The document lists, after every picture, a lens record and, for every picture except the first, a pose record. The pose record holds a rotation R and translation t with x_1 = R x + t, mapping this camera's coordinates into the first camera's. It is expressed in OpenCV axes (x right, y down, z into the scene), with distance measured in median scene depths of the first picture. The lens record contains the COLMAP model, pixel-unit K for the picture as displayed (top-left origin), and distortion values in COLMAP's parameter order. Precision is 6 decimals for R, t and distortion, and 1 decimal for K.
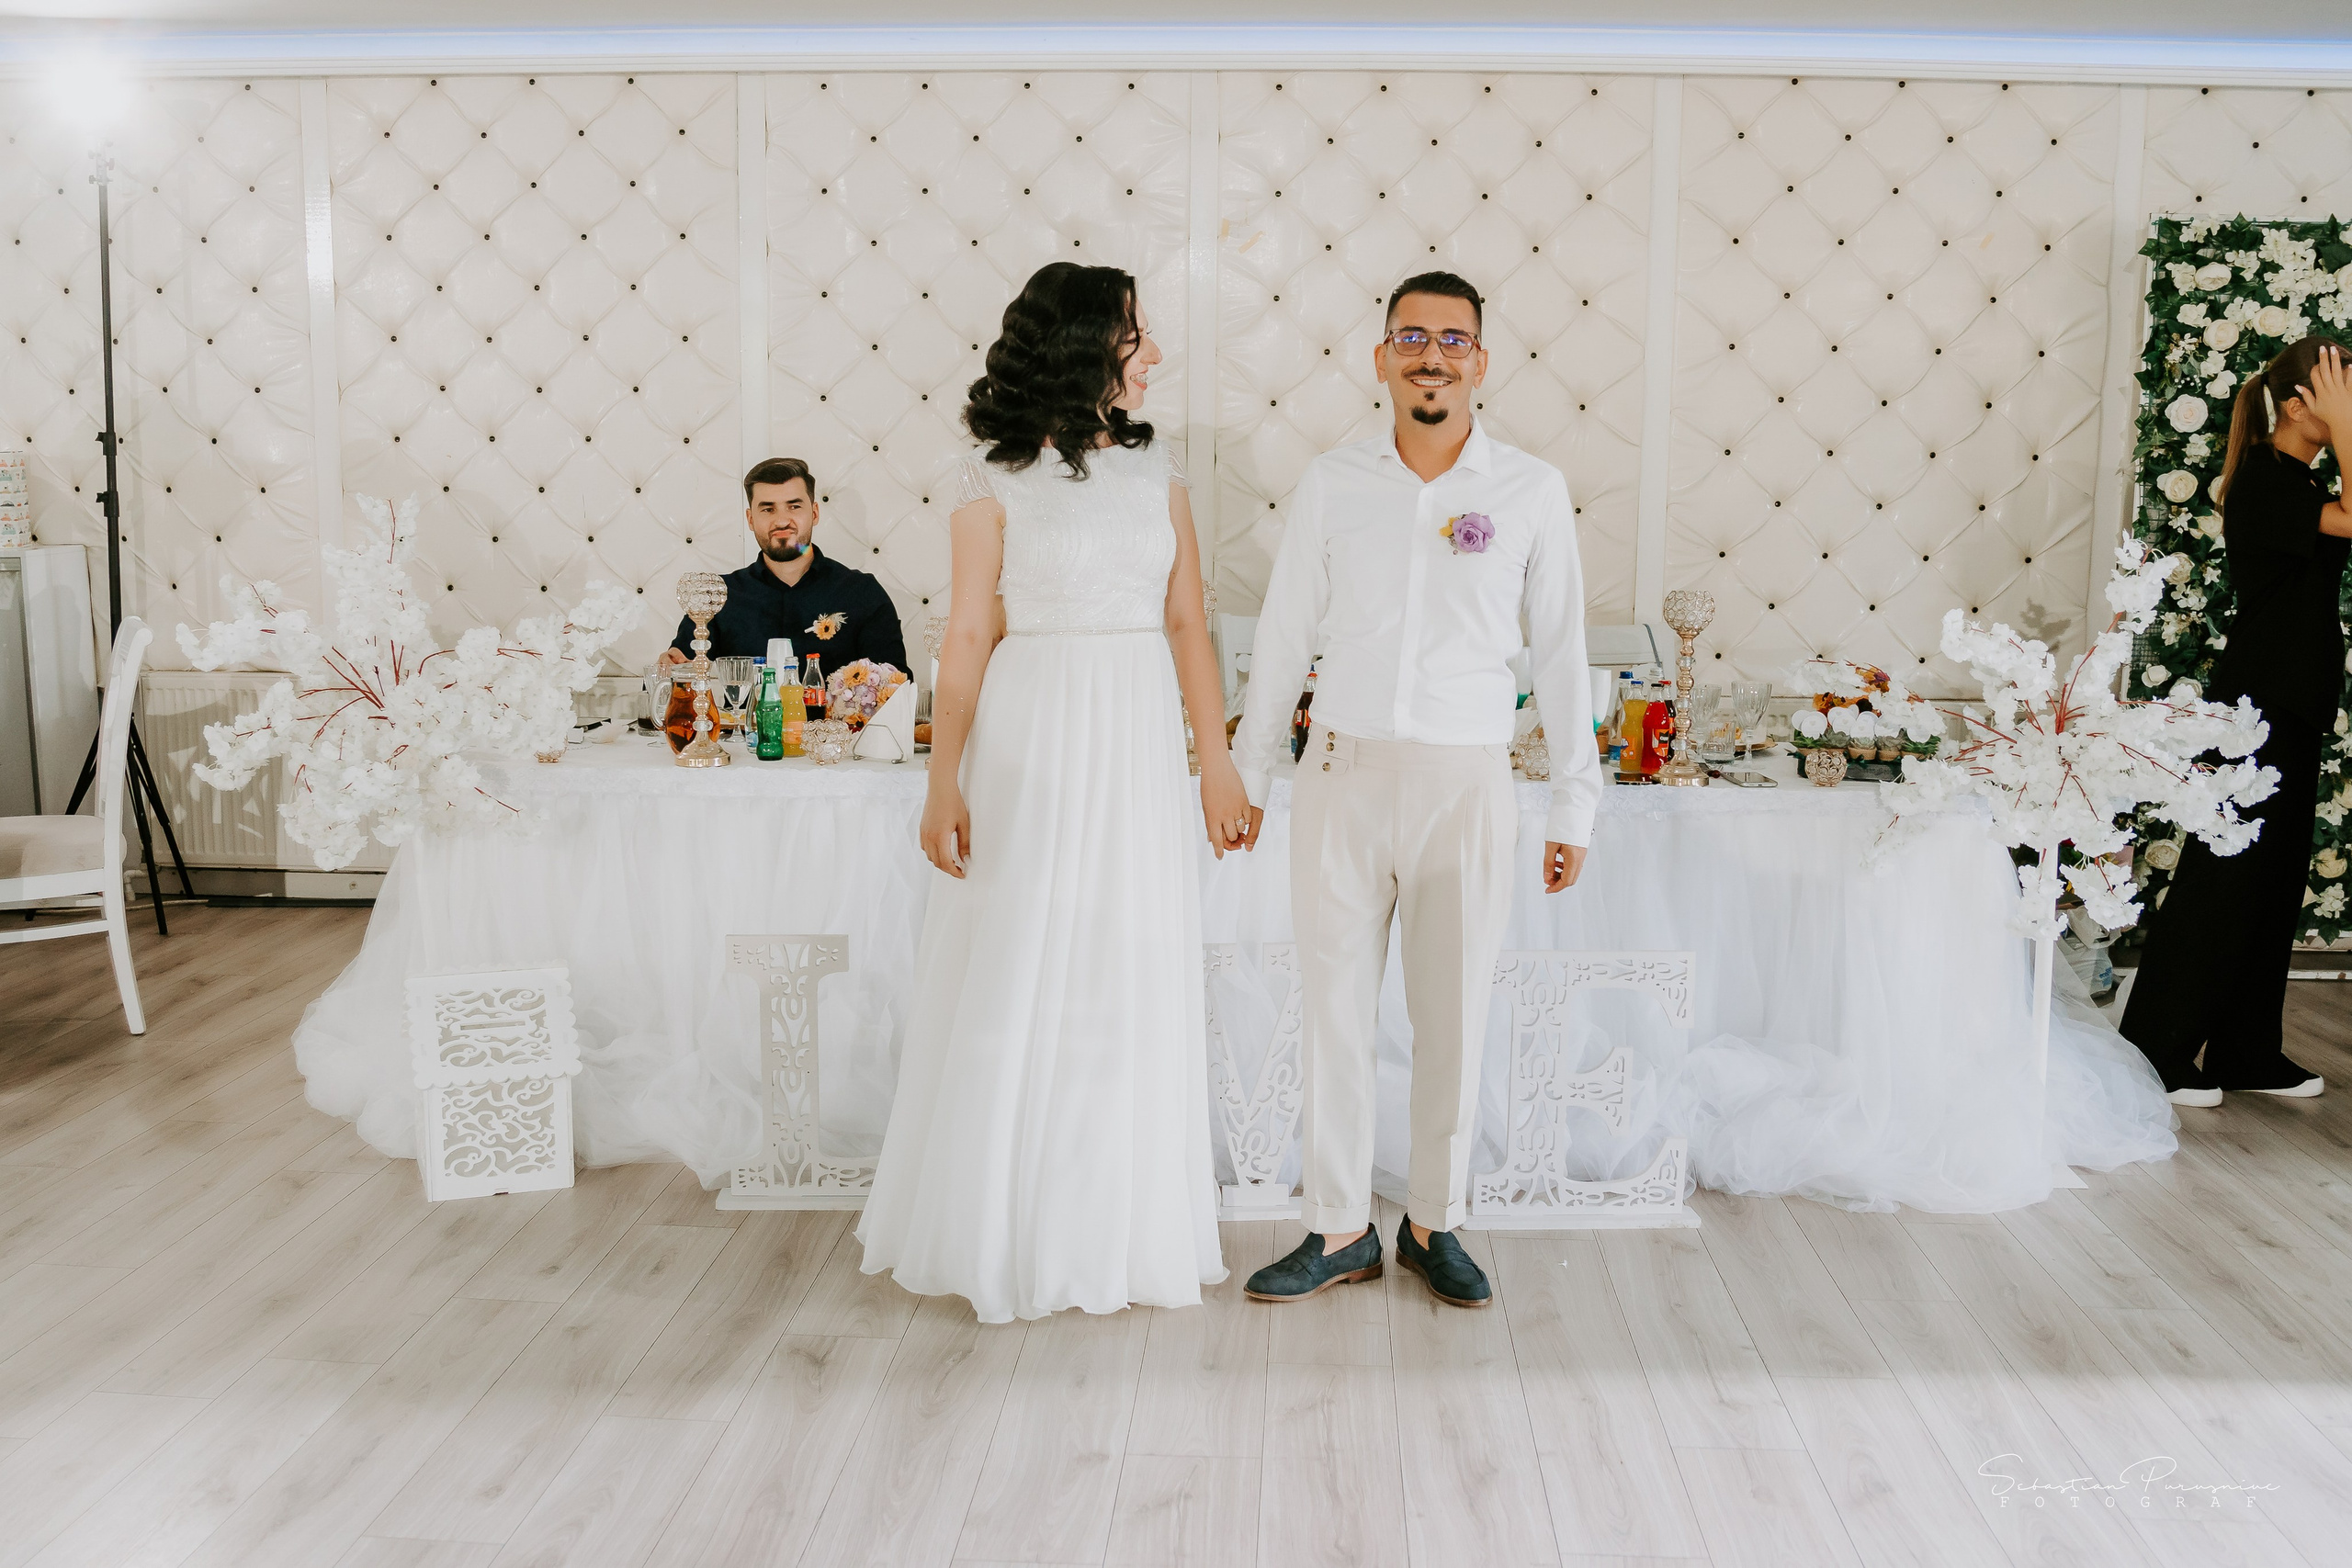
lens RADIAL K [[2036.2, 0, 1114.7], [0, 2036.2, 787.0], [0, 0, 1]] dist [-0.120925, 0.129580]
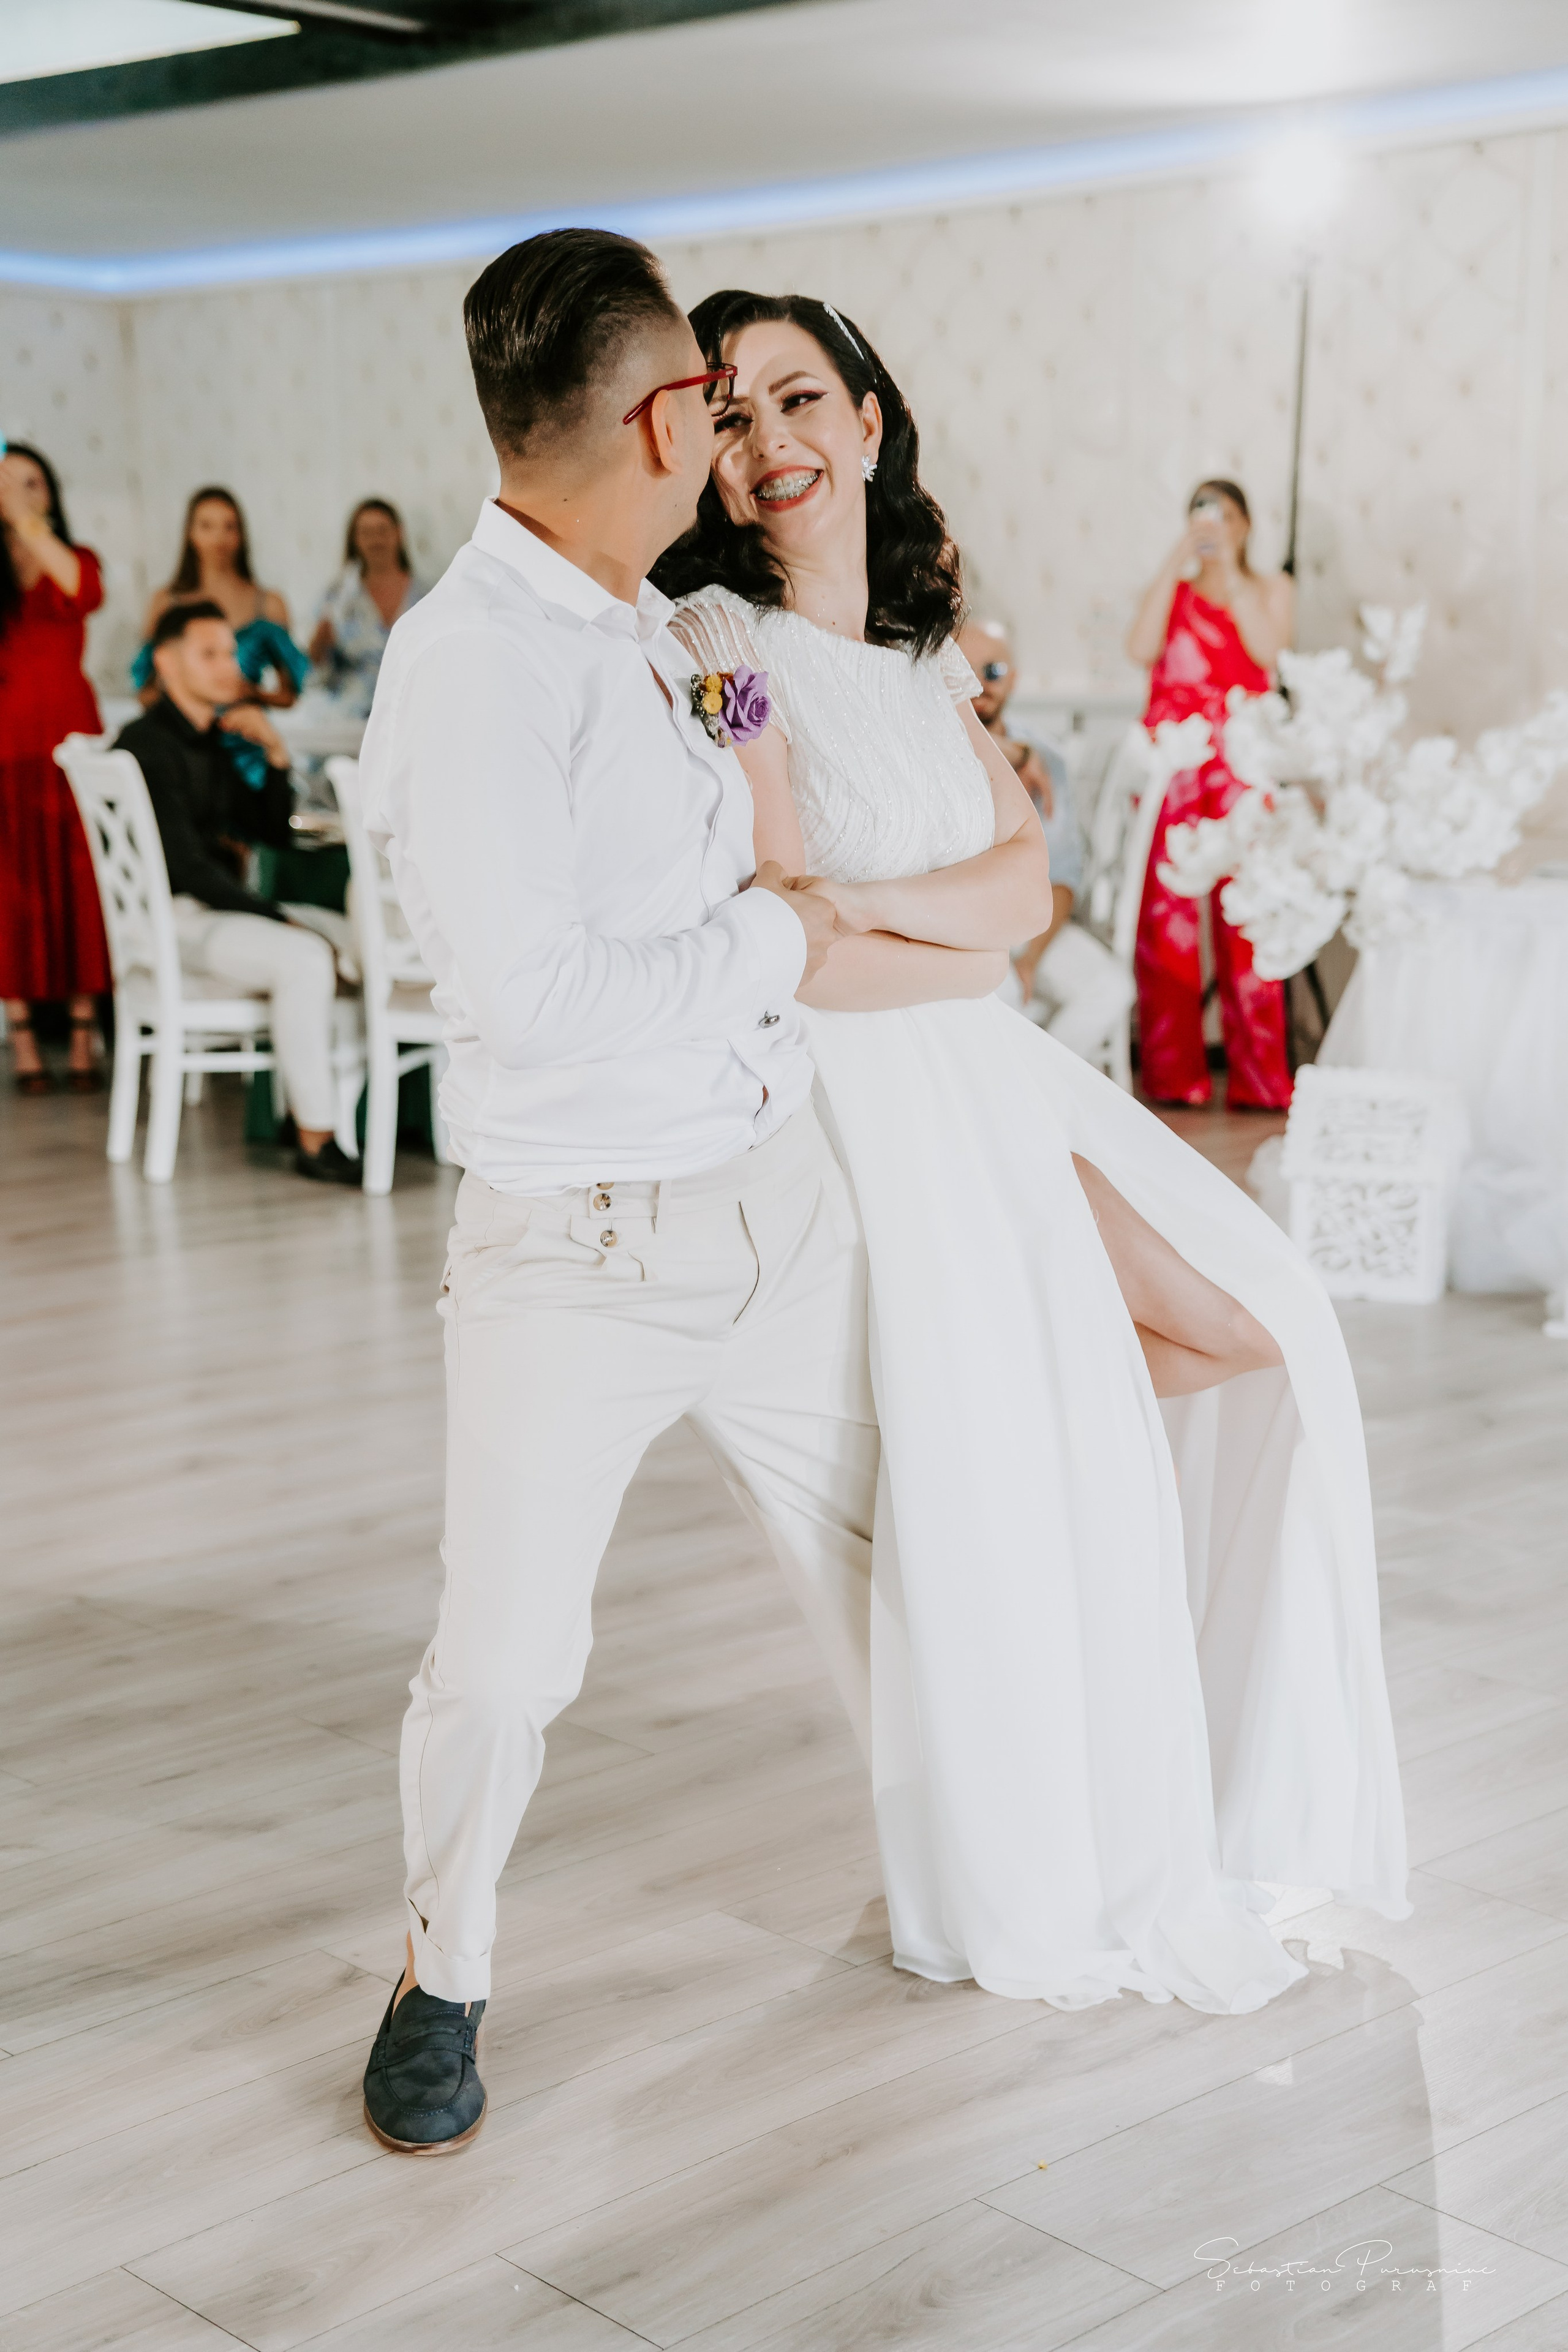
lens RADIAL K [[3280.9, 0, 791.6], [0, 3280.9, 1175.3], [0, 0, 1]] dist [0.336706, -0.046707]
pose [[0.721110, 0.092002, -0.686685, 0.570258], [-0.091507, 0.995108, 0.037230, 0.094407], [0.686751, 0.035990, 0.726001, -0.380940]]
